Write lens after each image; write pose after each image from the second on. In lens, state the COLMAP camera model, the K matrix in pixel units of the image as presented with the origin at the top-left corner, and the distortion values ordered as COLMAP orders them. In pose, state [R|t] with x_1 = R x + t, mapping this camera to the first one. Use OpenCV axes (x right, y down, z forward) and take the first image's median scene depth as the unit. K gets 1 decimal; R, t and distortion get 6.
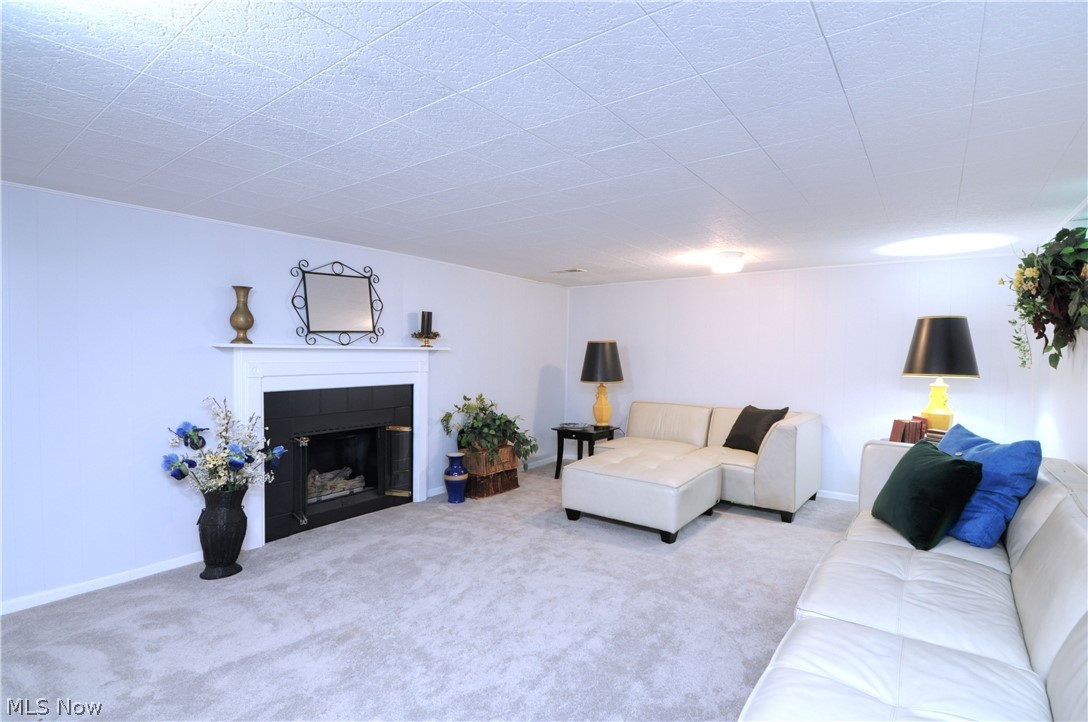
lens RADIAL K [[522.3, 0, 546.9], [0, 522.3, 365.6], [0, 0, 1]] dist [-0.001616, -0.012989]
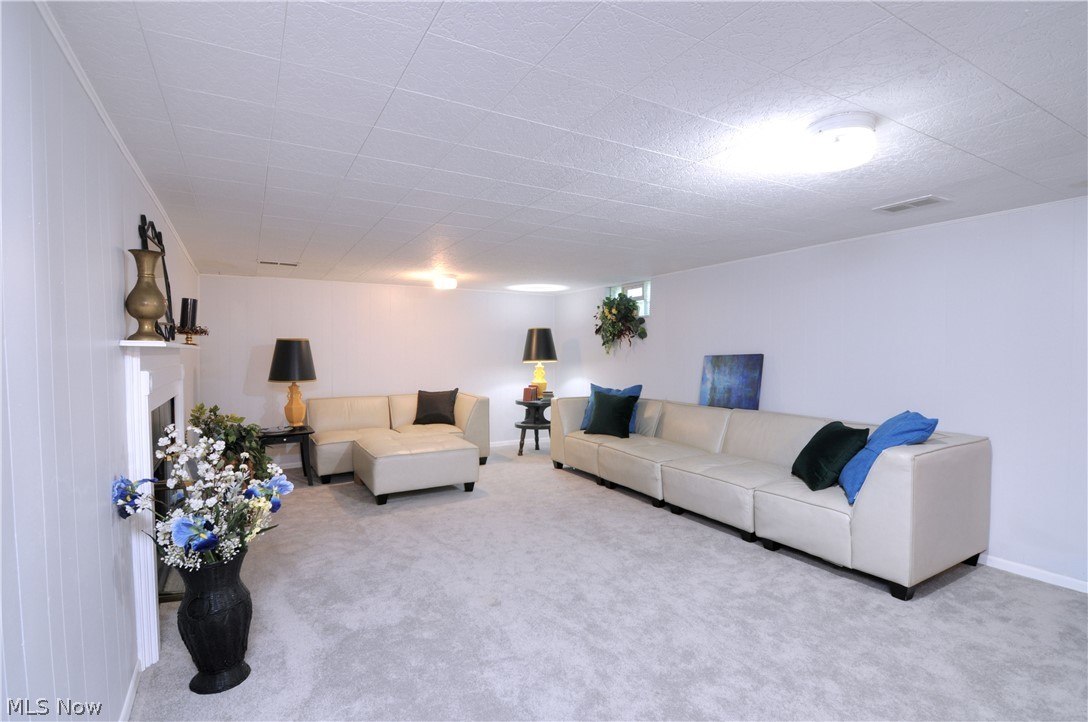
lens RADIAL K [[522.3, 0, 546.9], [0, 522.3, 365.6], [0, 0, 1]] dist [-0.001616, -0.012989]
pose [[0.375119, -0.037229, 0.926229, -0.733775], [0.030485, 0.999148, 0.027814, -0.011780], [-0.926475, 0.017802, 0.375935, 0.243365]]
